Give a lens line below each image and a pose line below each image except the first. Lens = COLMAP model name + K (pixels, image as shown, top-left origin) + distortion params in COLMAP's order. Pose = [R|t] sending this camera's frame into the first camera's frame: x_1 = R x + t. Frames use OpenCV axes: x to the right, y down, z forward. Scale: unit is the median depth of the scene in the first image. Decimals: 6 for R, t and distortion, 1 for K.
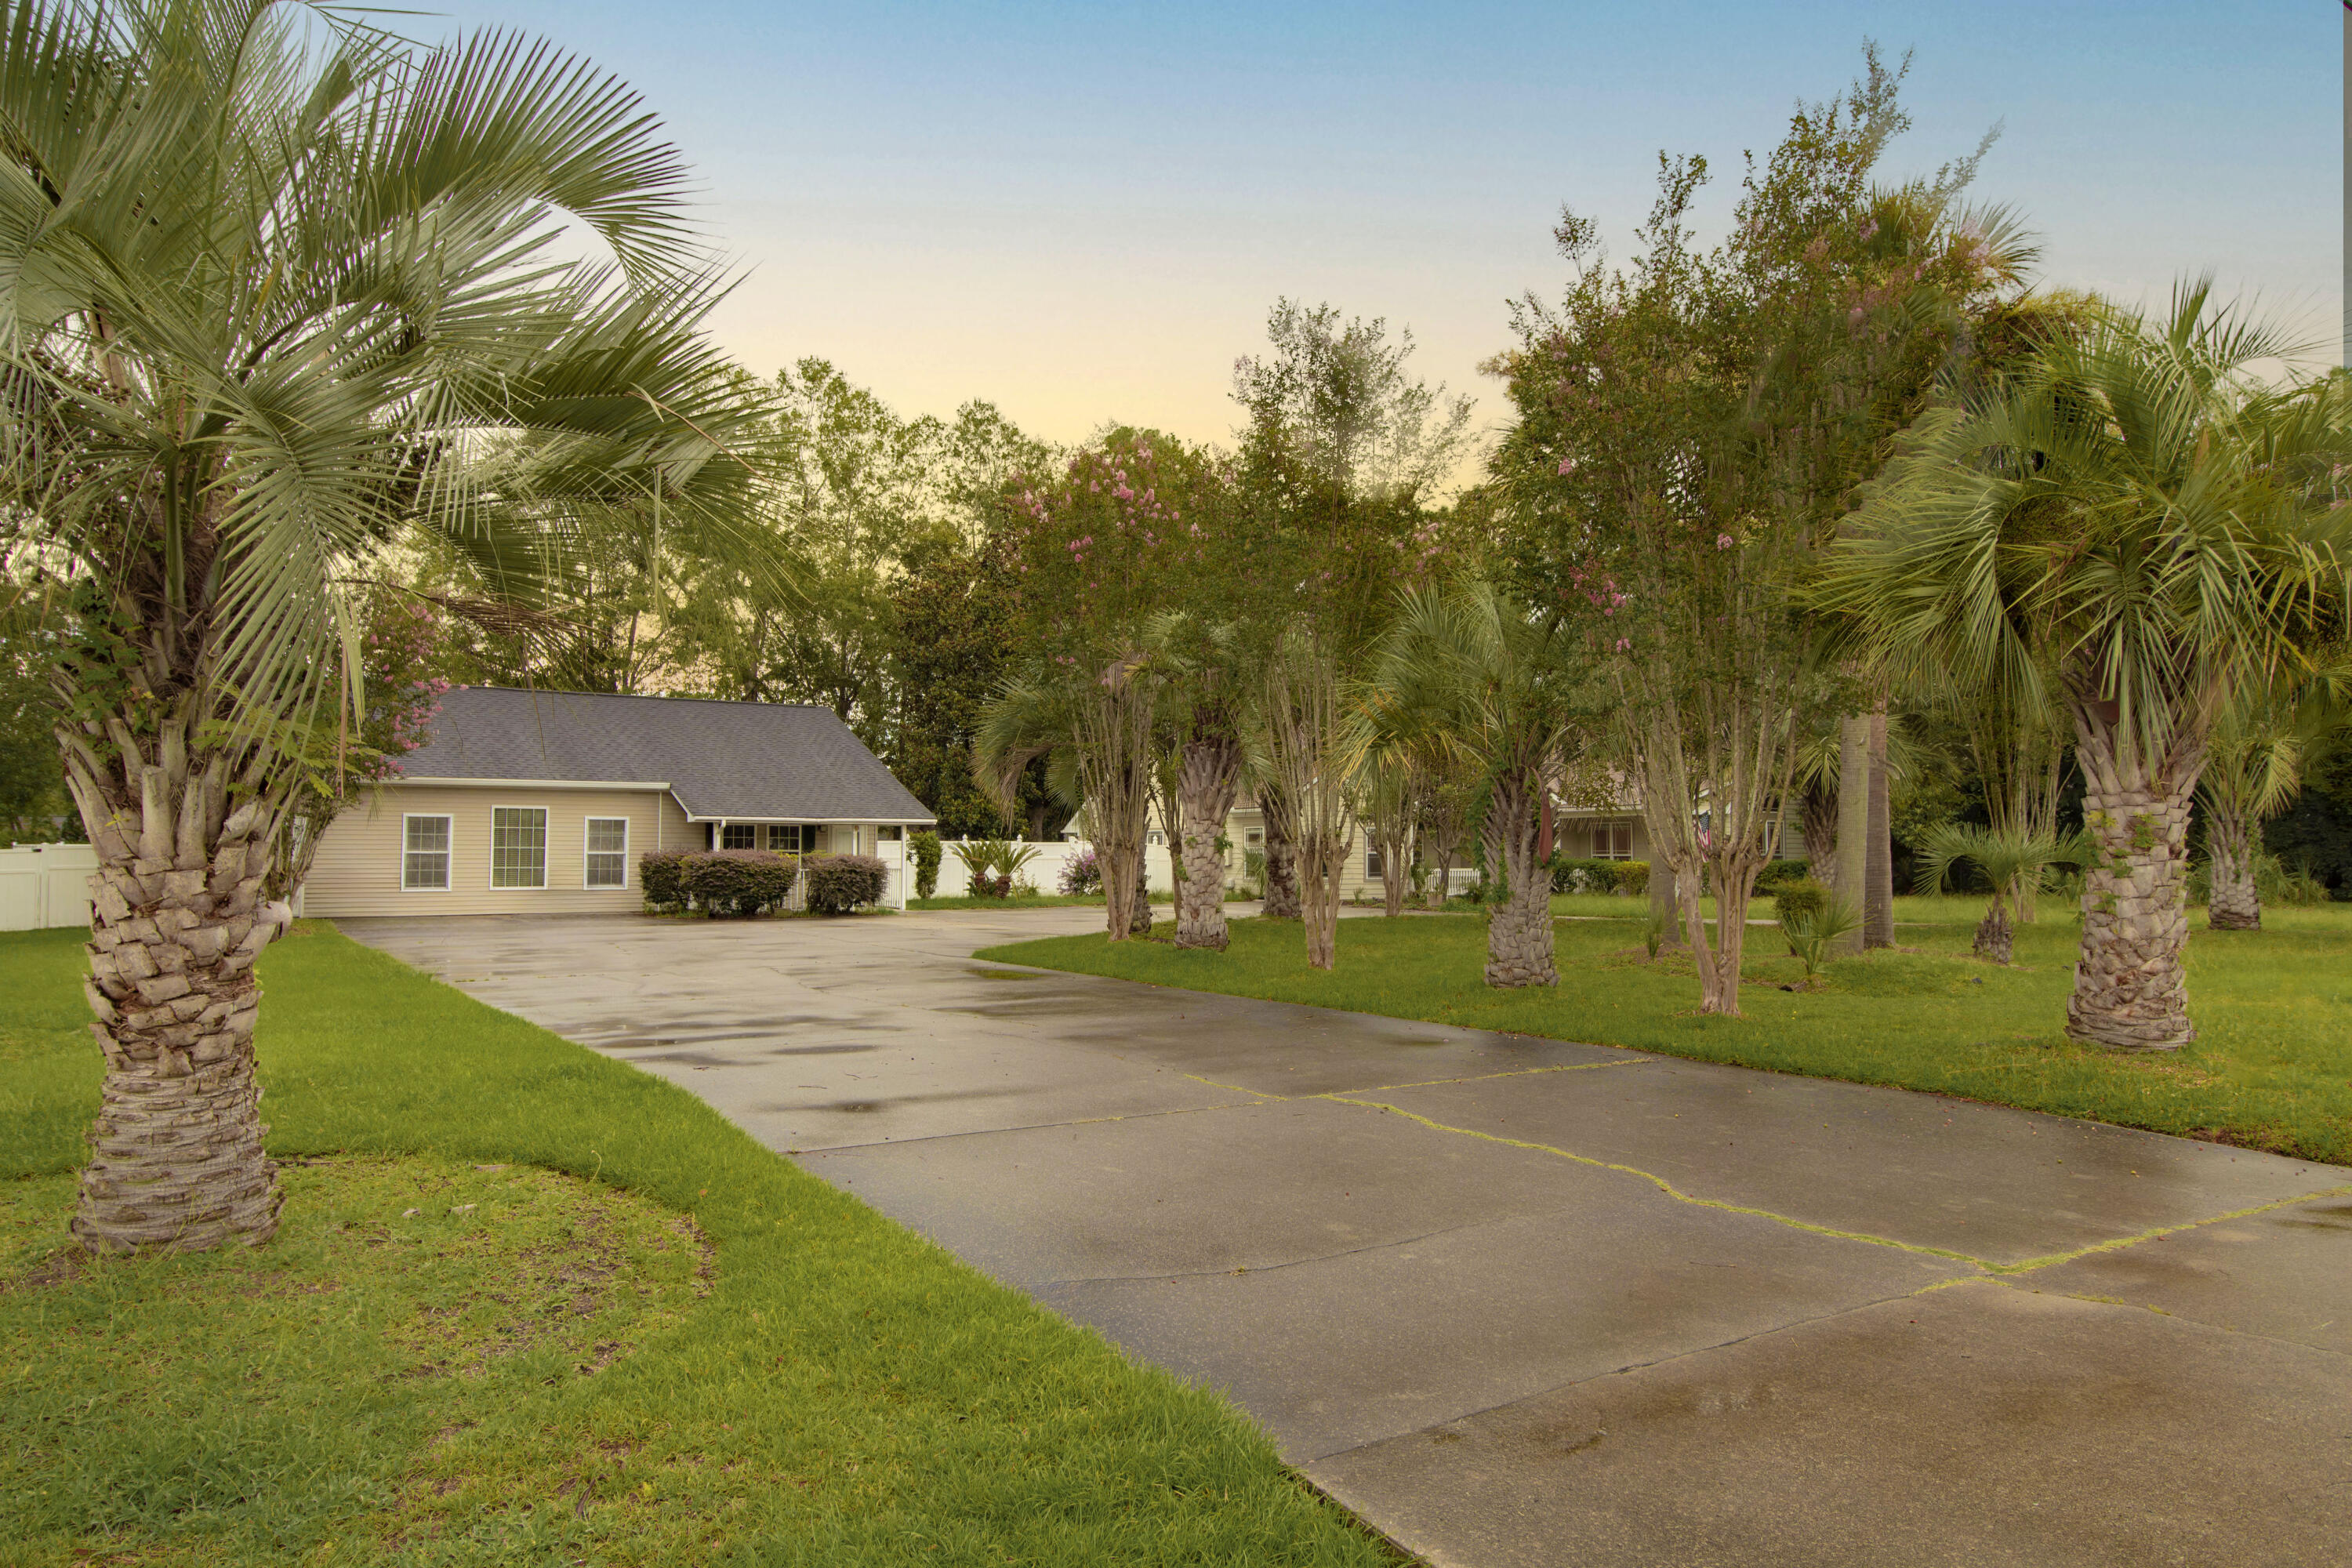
lens RADIAL K [[1611.8, 0, 1178.2], [0, 1611.8, 783.8], [0, 0, 1]] dist [0.032286, -0.000441]
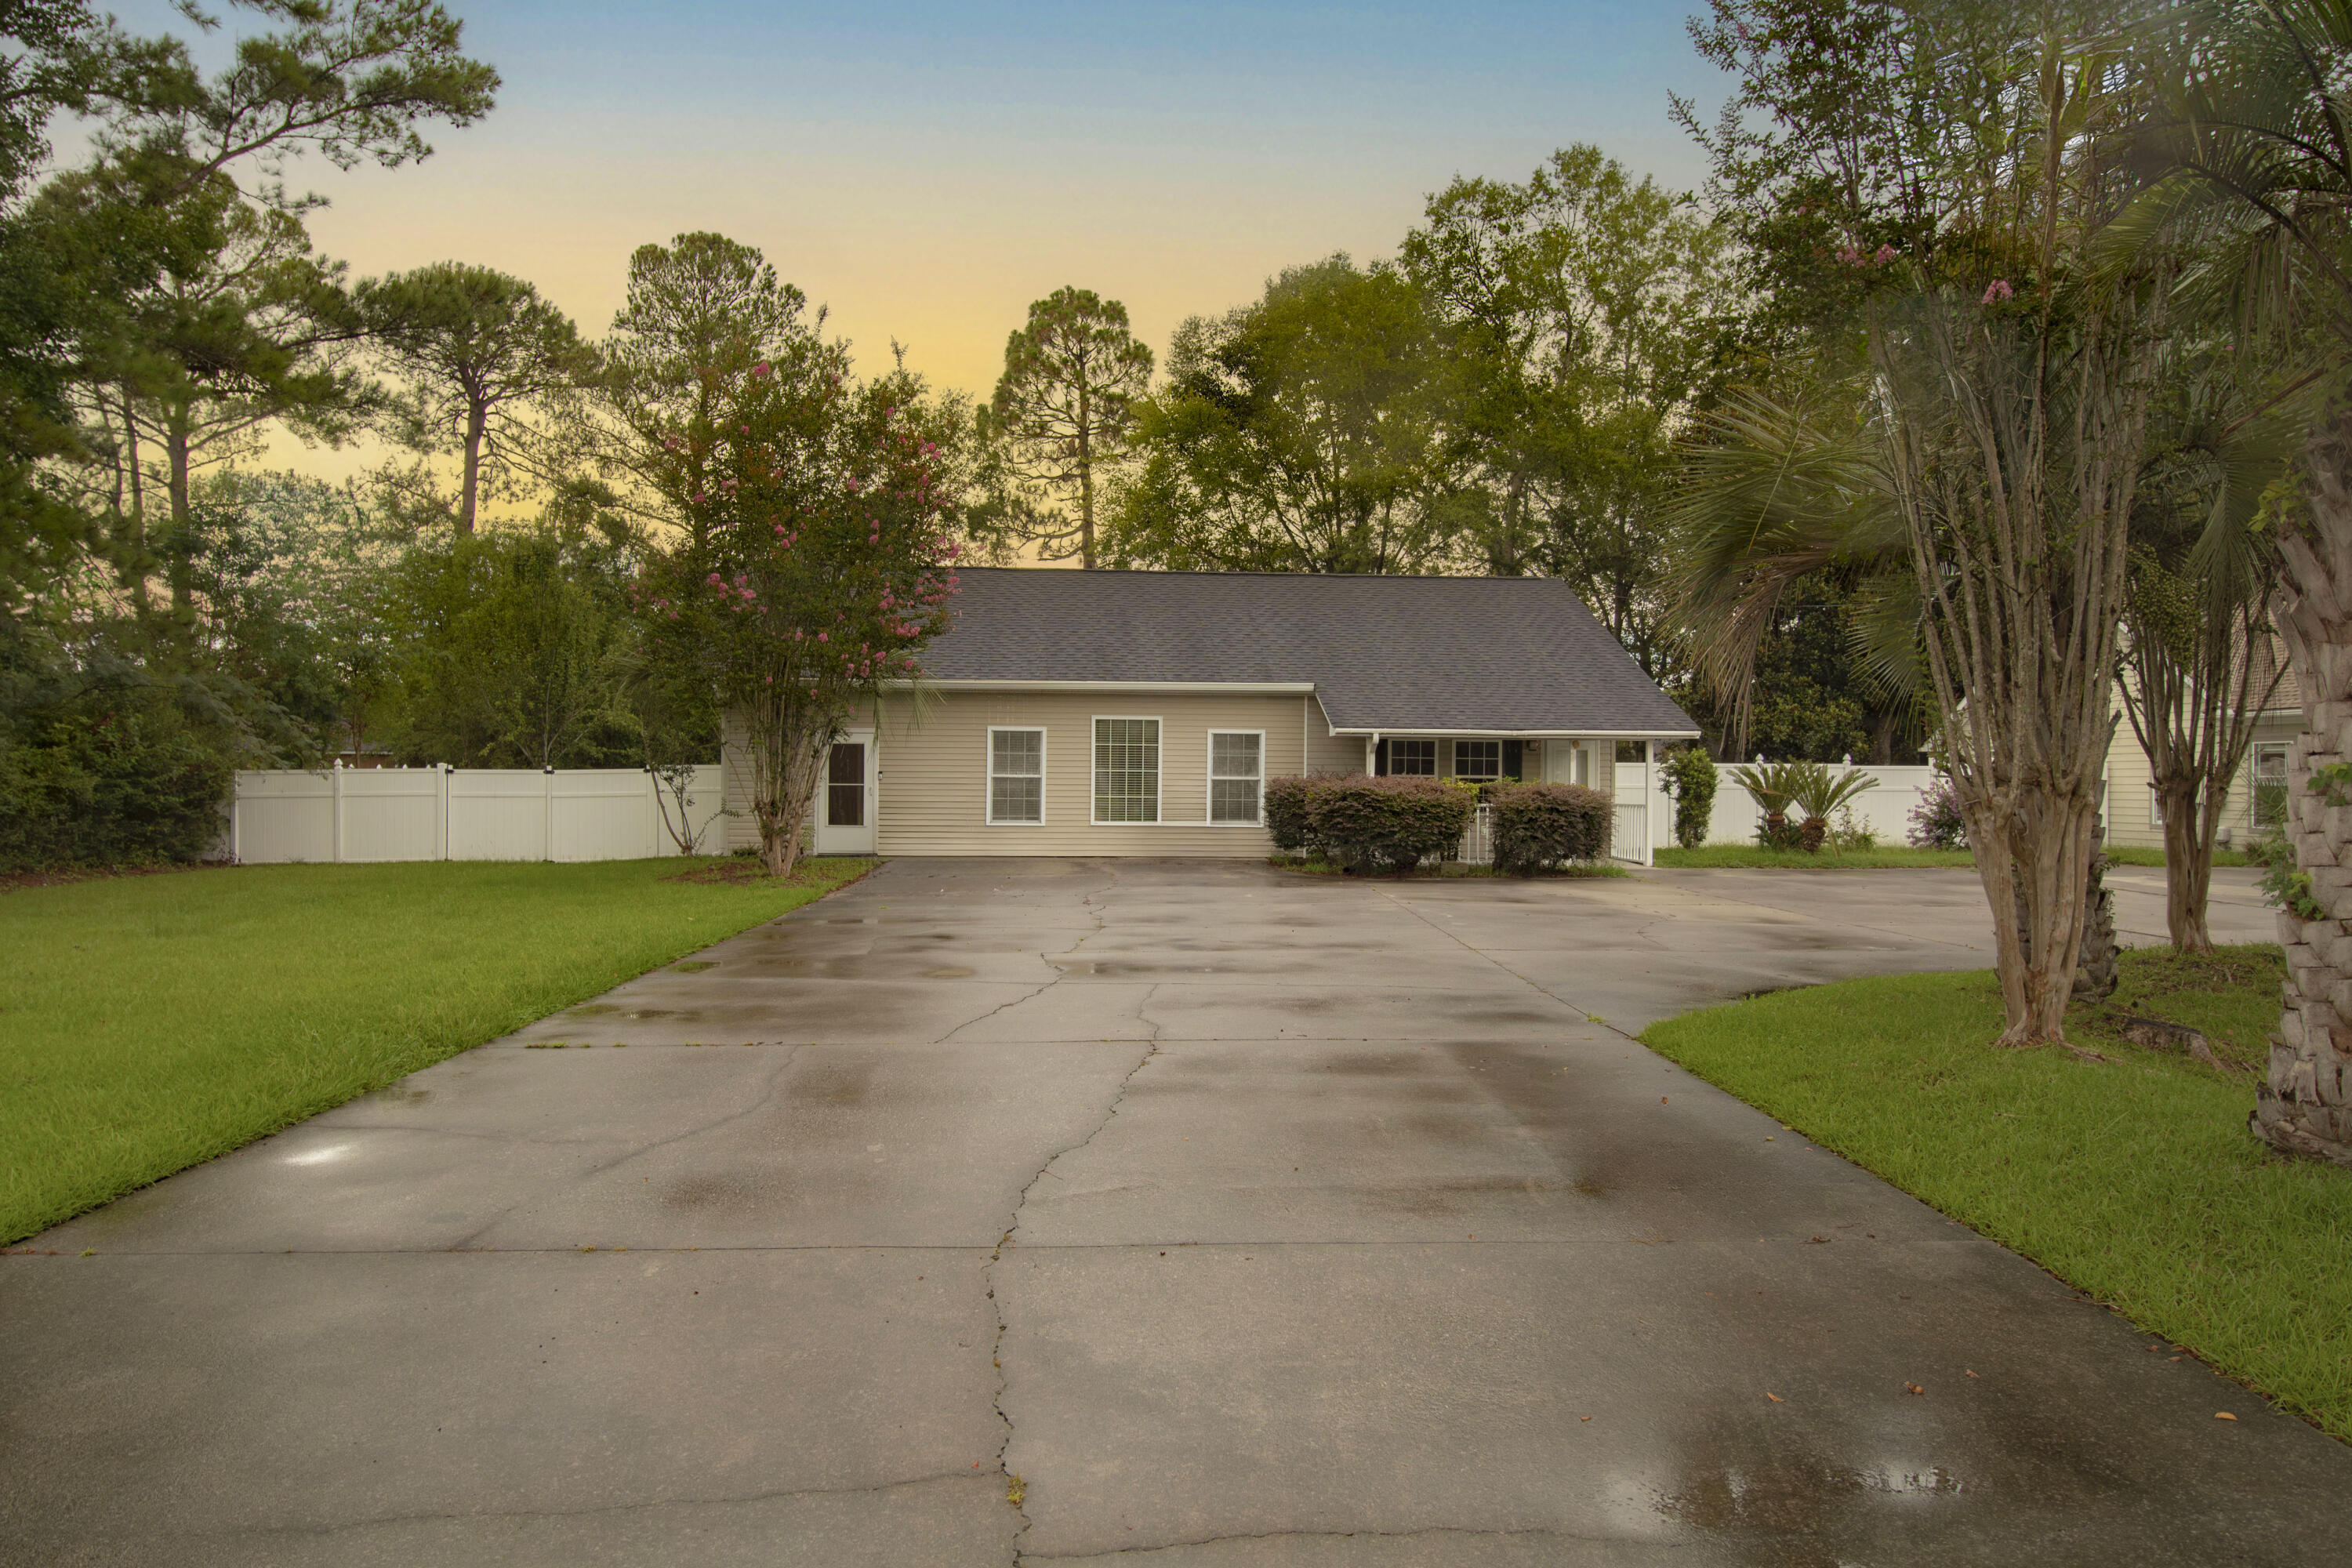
lens RADIAL K [[1611.8, 0, 1168.9], [0, 1611.8, 770.0], [0, 0, 1]] dist [0.032286, -0.000441]
pose [[0.871274, 0.005521, -0.490766, -0.014658], [0.014880, 0.999180, 0.037658, 0.009840], [0.490571, -0.040113, 0.870477, 0.319591]]
